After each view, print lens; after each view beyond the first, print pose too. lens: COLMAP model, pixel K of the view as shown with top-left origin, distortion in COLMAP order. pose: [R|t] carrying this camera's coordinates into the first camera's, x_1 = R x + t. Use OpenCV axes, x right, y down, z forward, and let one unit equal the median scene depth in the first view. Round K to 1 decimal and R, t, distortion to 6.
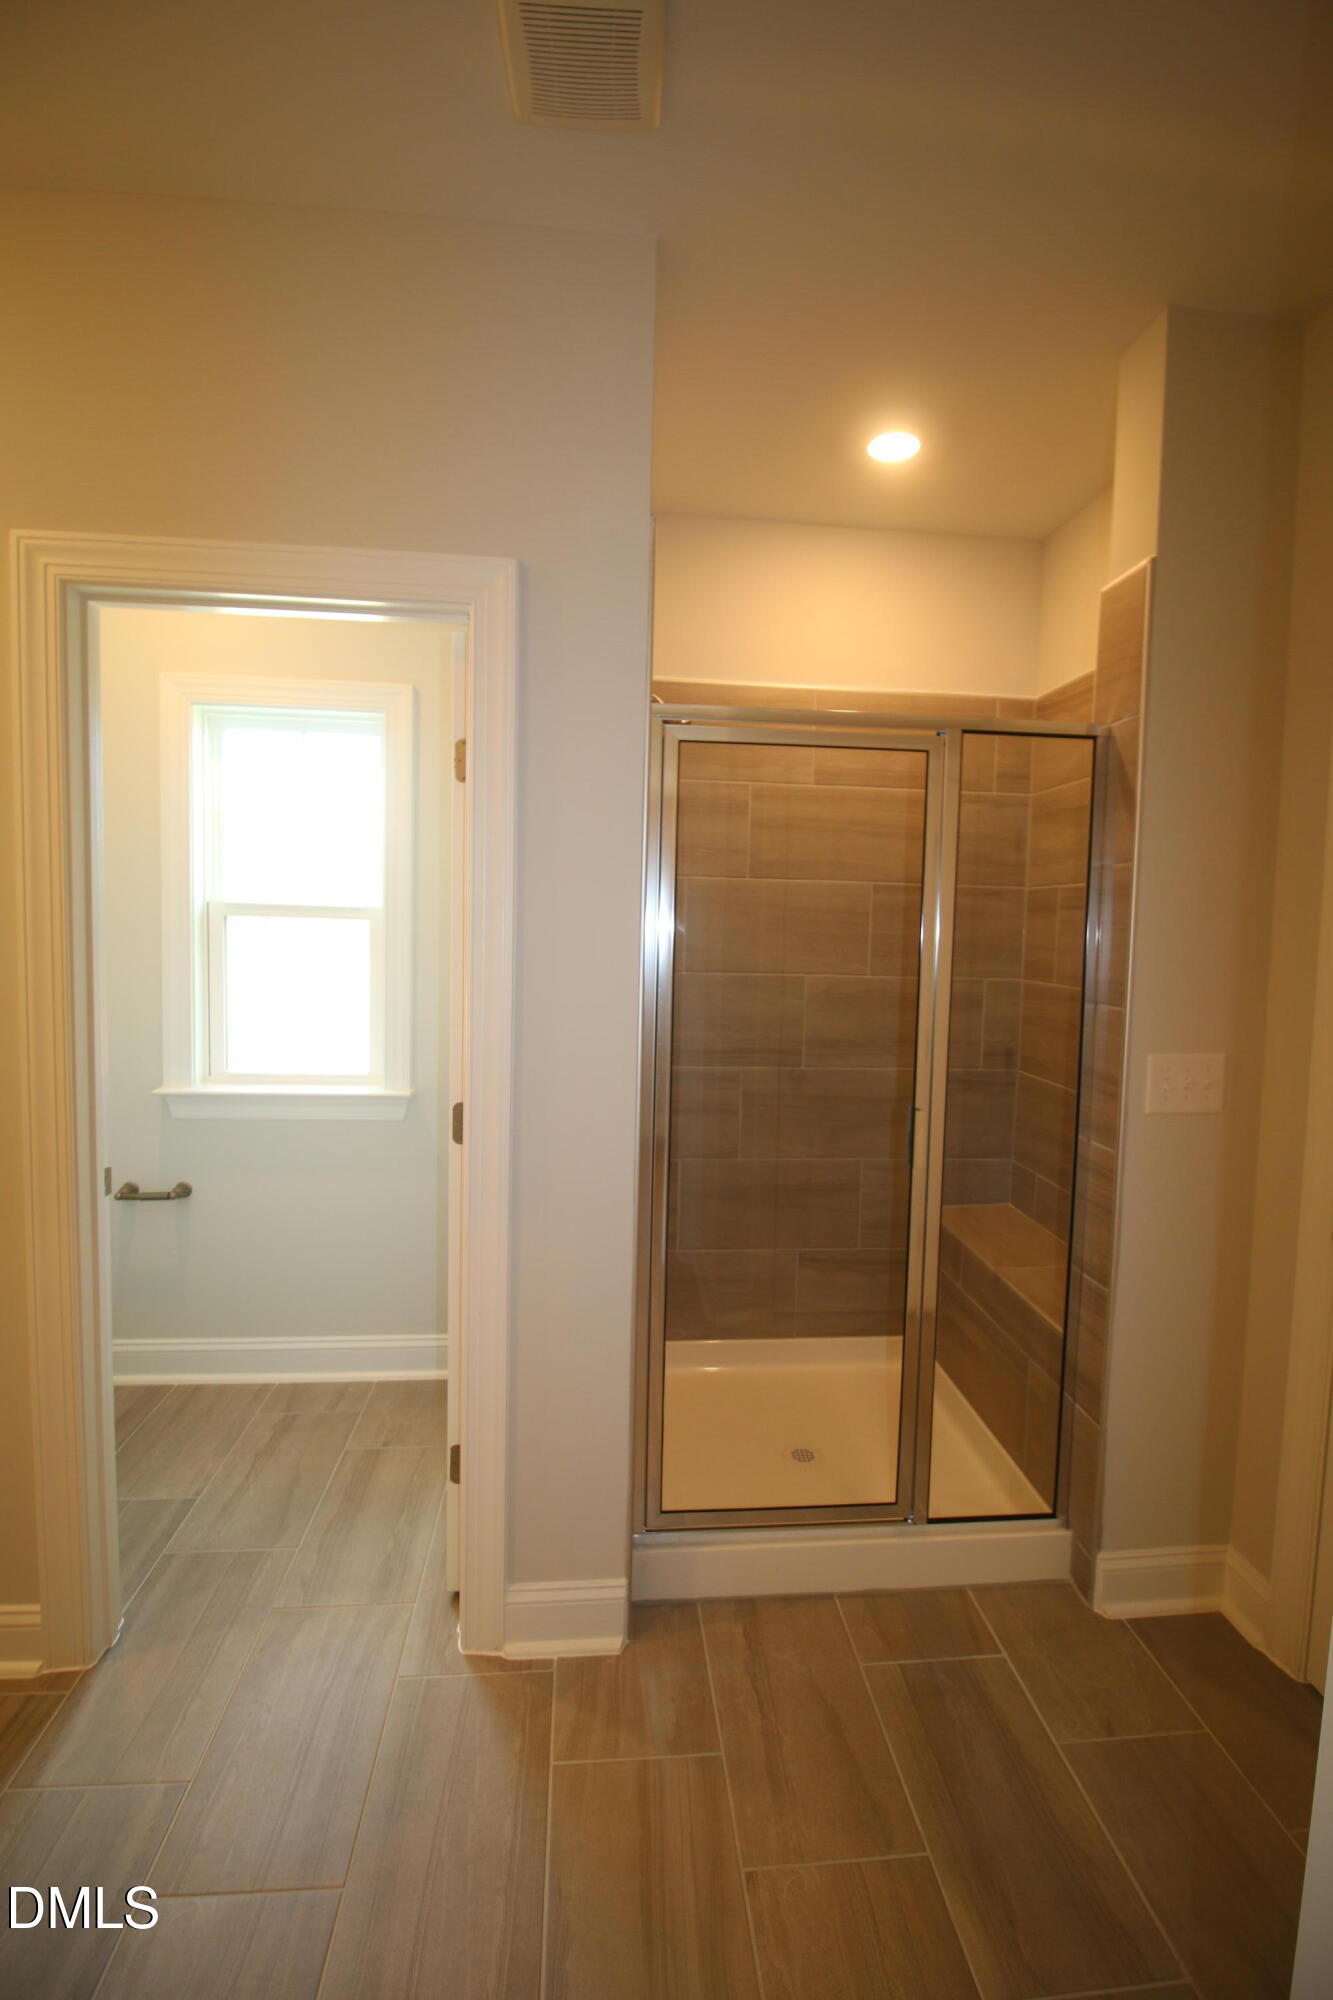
lens RADIAL K [[911.2, 0, 683.5], [0, 911.2, 997.6], [0, 0, 1]] dist [-0.013378, -0.005708]
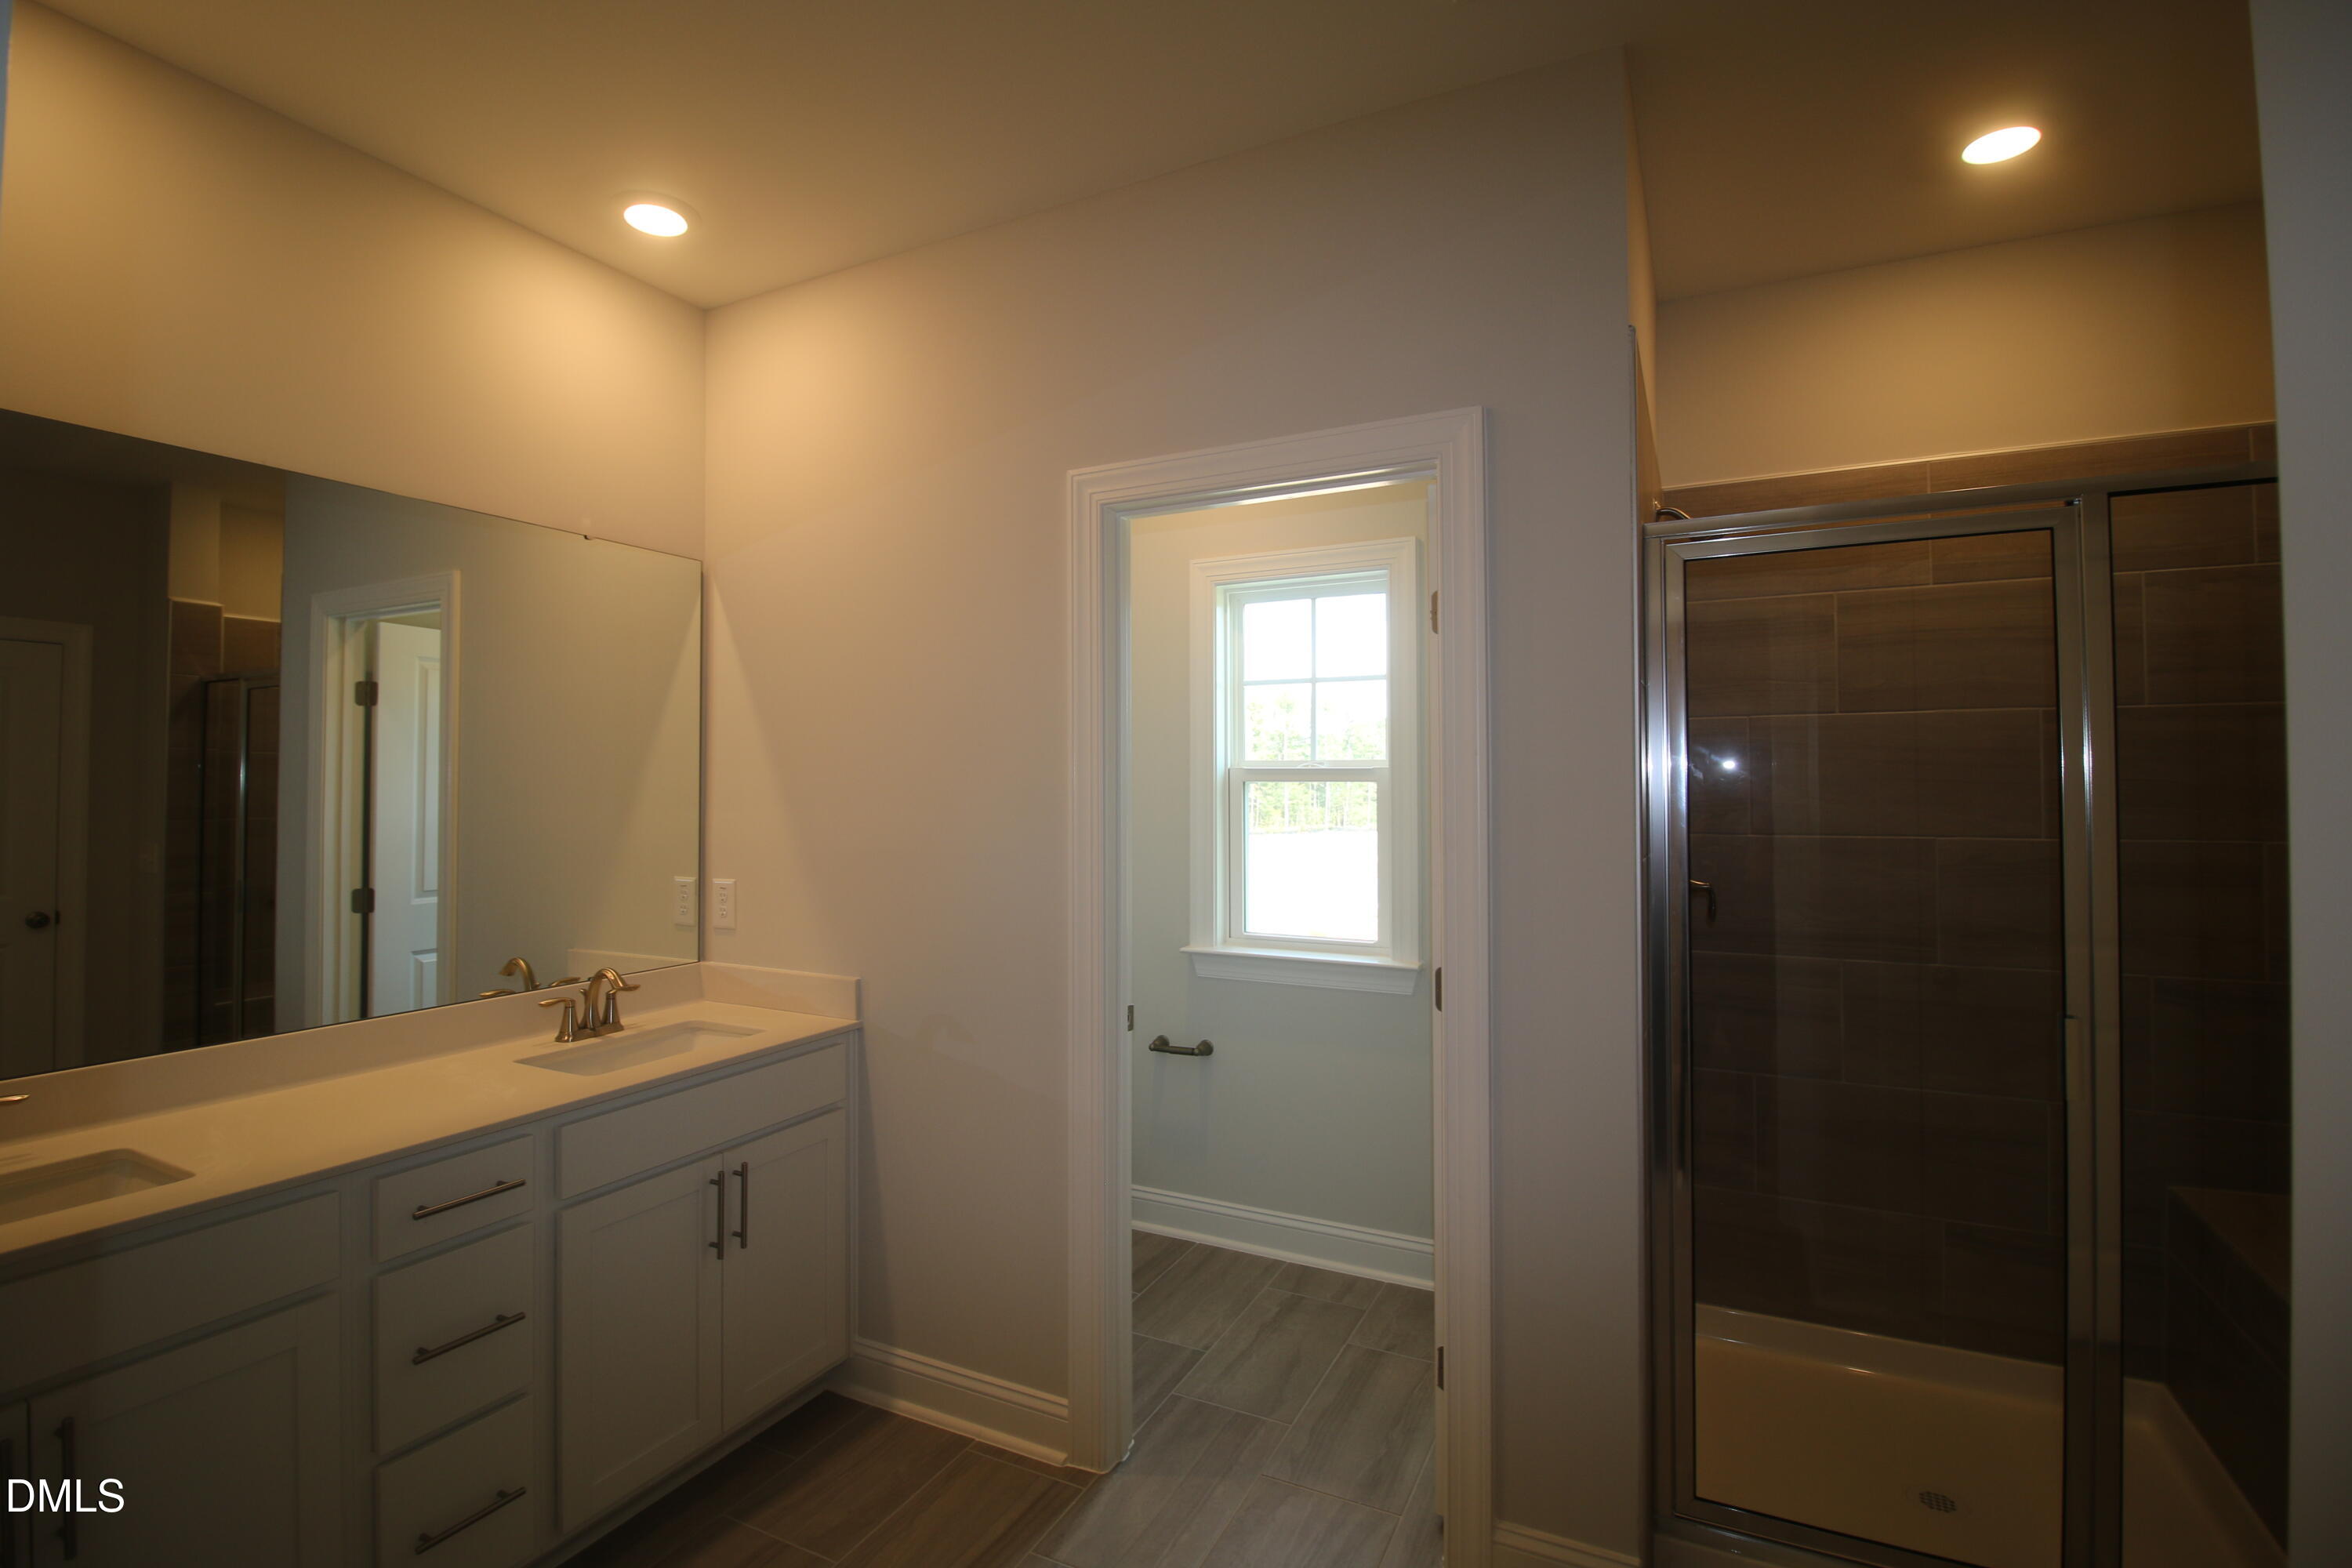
lens RADIAL K [[1071.6, 0, 1178.8], [0, 1071.6, 781.8], [0, 0, 1]] dist [-0.013378, -0.005708]
pose [[0.845192, -0.032469, -0.533476, 0.097788], [-0.016054, 0.996160, -0.086065, 0.019265], [0.534222, 0.081306, 0.841425, -0.079274]]
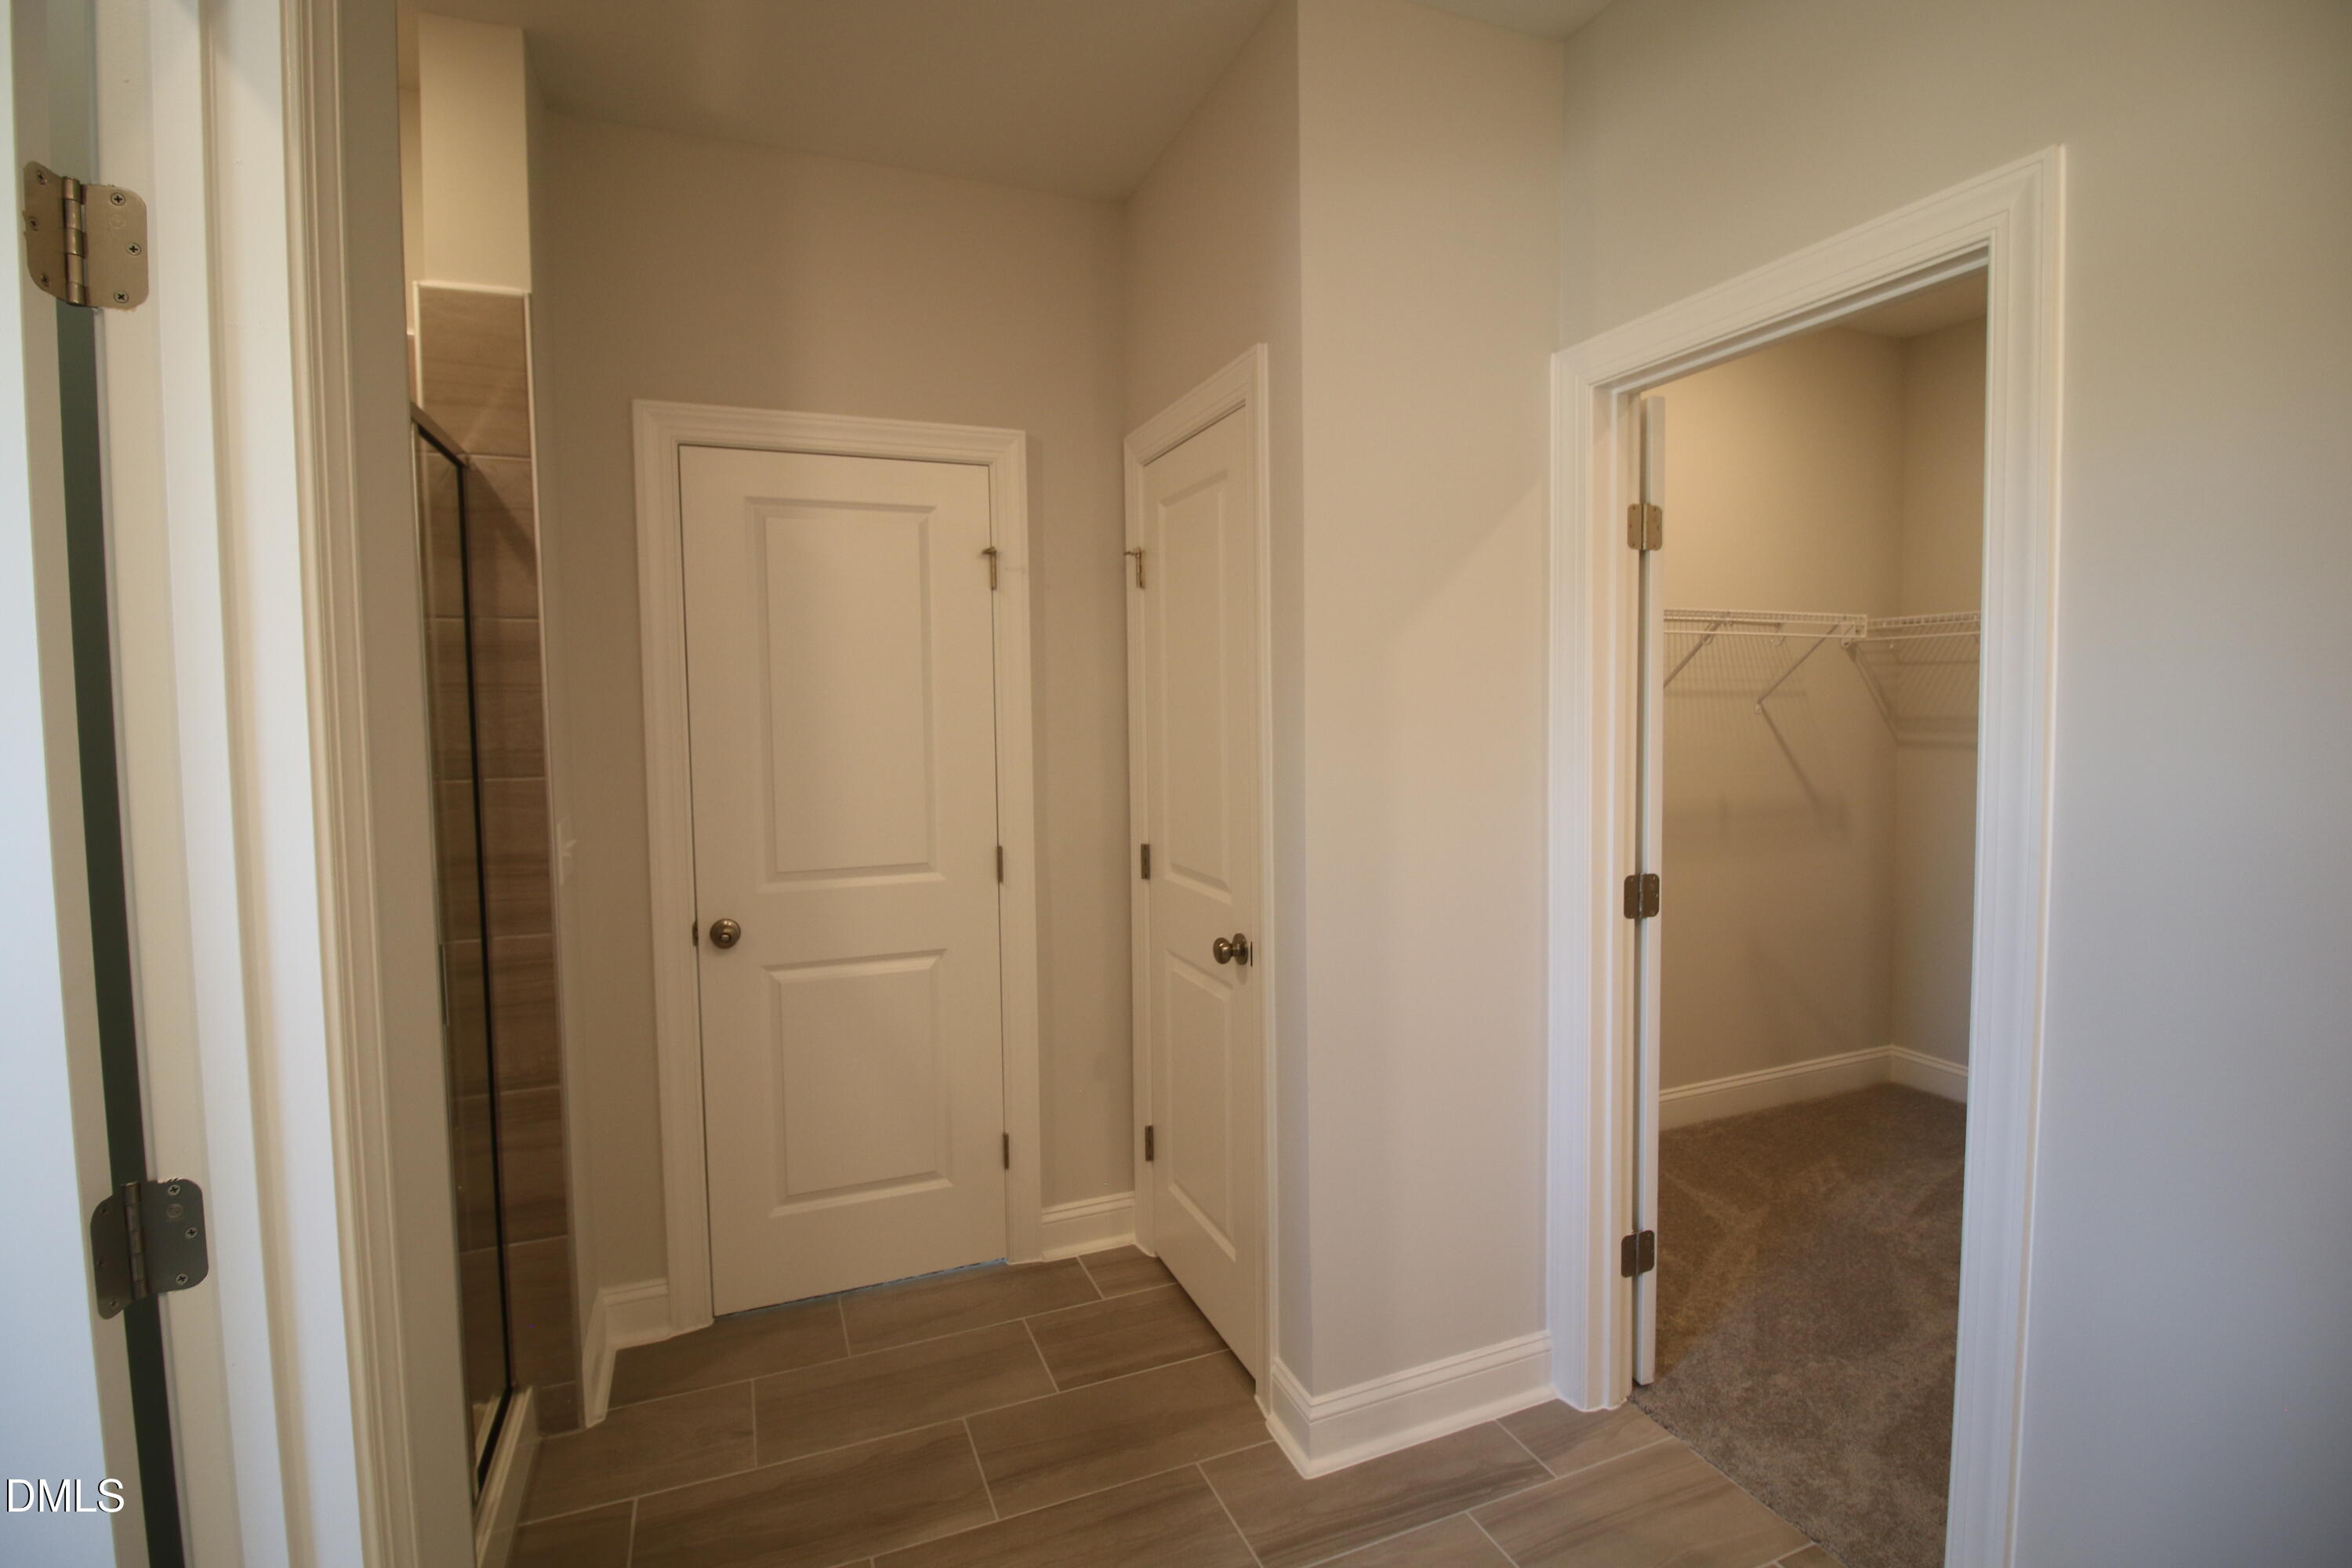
lens RADIAL K [[1071.6, 0, 1167.2], [0, 1071.6, 776.8], [0, 0, 1]] dist [-0.013378, -0.005708]
pose [[-0.285770, -0.080394, 0.954920, -0.579687], [0.070597, 0.992001, 0.104643, -0.045885], [-0.955694, 0.097319, -0.277808, 0.553910]]
